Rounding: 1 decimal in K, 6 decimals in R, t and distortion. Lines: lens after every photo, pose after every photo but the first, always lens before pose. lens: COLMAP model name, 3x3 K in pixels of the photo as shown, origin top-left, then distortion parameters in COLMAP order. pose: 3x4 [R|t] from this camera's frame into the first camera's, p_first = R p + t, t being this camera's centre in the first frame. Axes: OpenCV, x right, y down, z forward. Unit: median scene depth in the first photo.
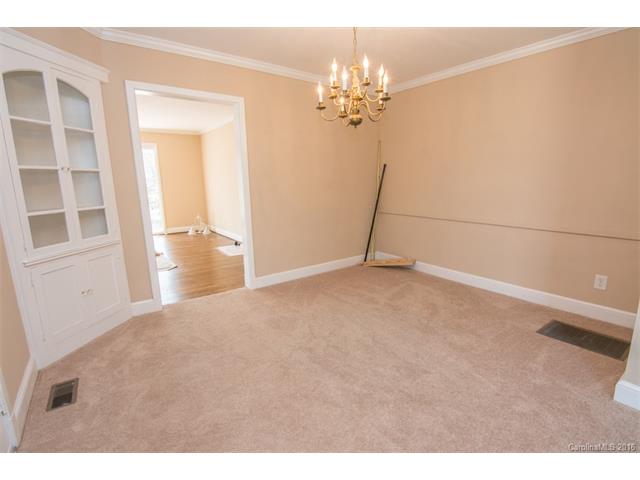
lens RADIAL K [[310.9, 0, 320.0], [0, 310.9, 240.0], [0, 0, 1]] dist [-0.002174, -0.012305]
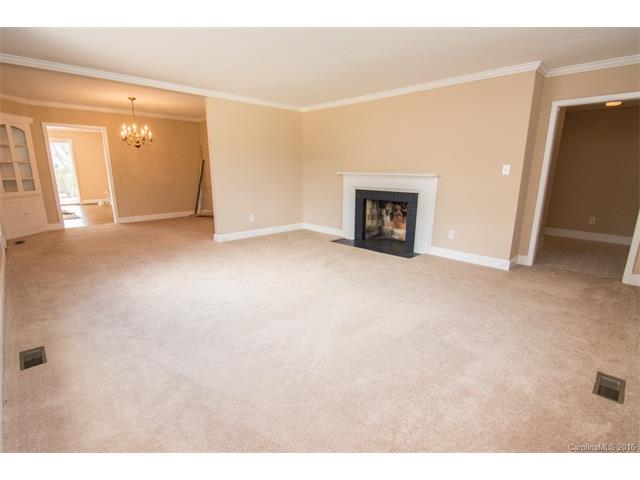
lens RADIAL K [[310.9, 0, 320.0], [0, 310.9, 240.0], [0, 0, 1]] dist [-0.002174, -0.012305]
pose [[0.988901, -0.008666, 0.148321, 1.045614], [0.003128, 0.999291, 0.037531, 0.267566], [-0.148541, -0.036651, 0.988227, -1.555945]]
